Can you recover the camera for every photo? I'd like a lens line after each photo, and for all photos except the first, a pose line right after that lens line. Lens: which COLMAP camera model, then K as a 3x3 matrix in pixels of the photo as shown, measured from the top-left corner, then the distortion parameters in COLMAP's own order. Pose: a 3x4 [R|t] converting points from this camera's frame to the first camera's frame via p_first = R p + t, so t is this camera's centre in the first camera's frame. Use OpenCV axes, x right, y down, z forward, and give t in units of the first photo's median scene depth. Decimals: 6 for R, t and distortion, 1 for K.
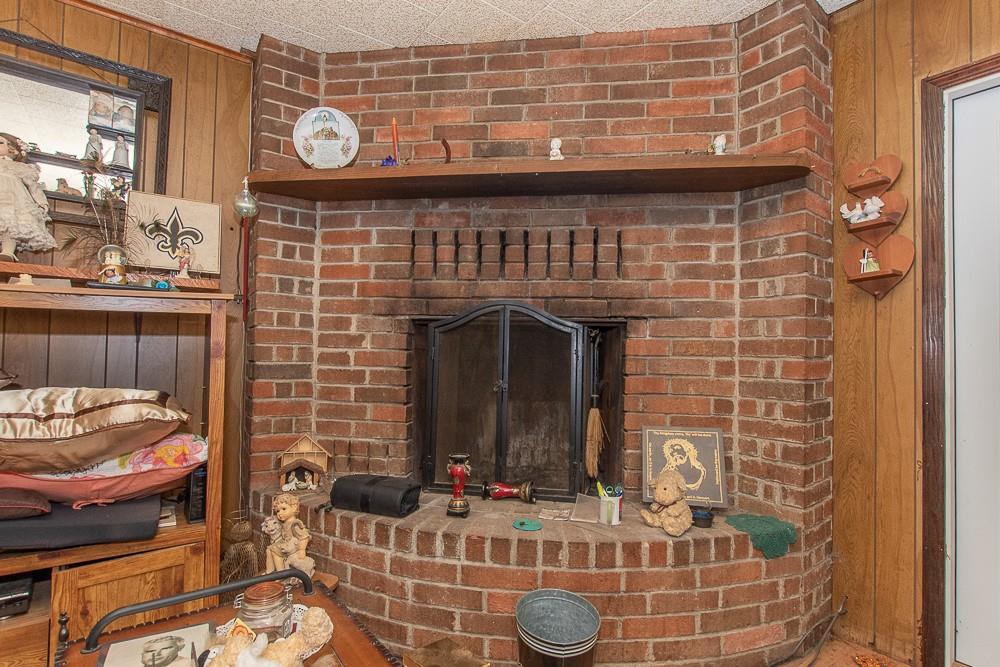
lens RADIAL K [[490.0, 0, 502.8], [0, 490.0, 342.8], [0, 0, 1]] dist [-0.005360, -0.000580]
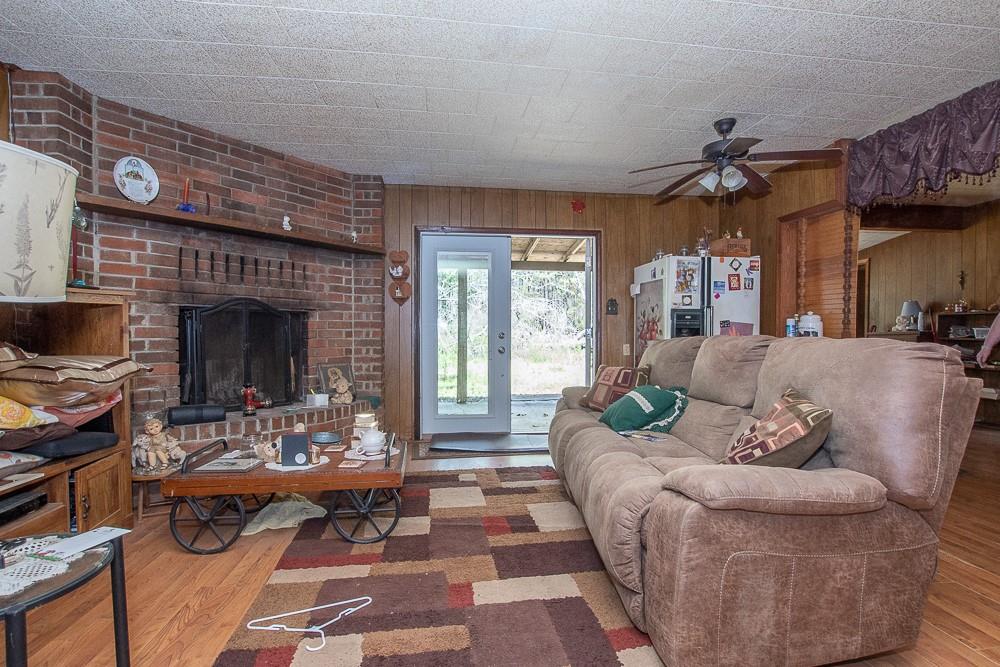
lens RADIAL K [[435.1, 0, 500.0], [0, 435.1, 333.5], [0, 0, 1]] dist [0.000116, 0.000000]
pose [[0.483960, -0.019254, 0.874879, -0.893535], [-0.017646, 0.999340, 0.031754, -0.023842], [-0.874912, -0.030806, 0.483300, -0.517968]]
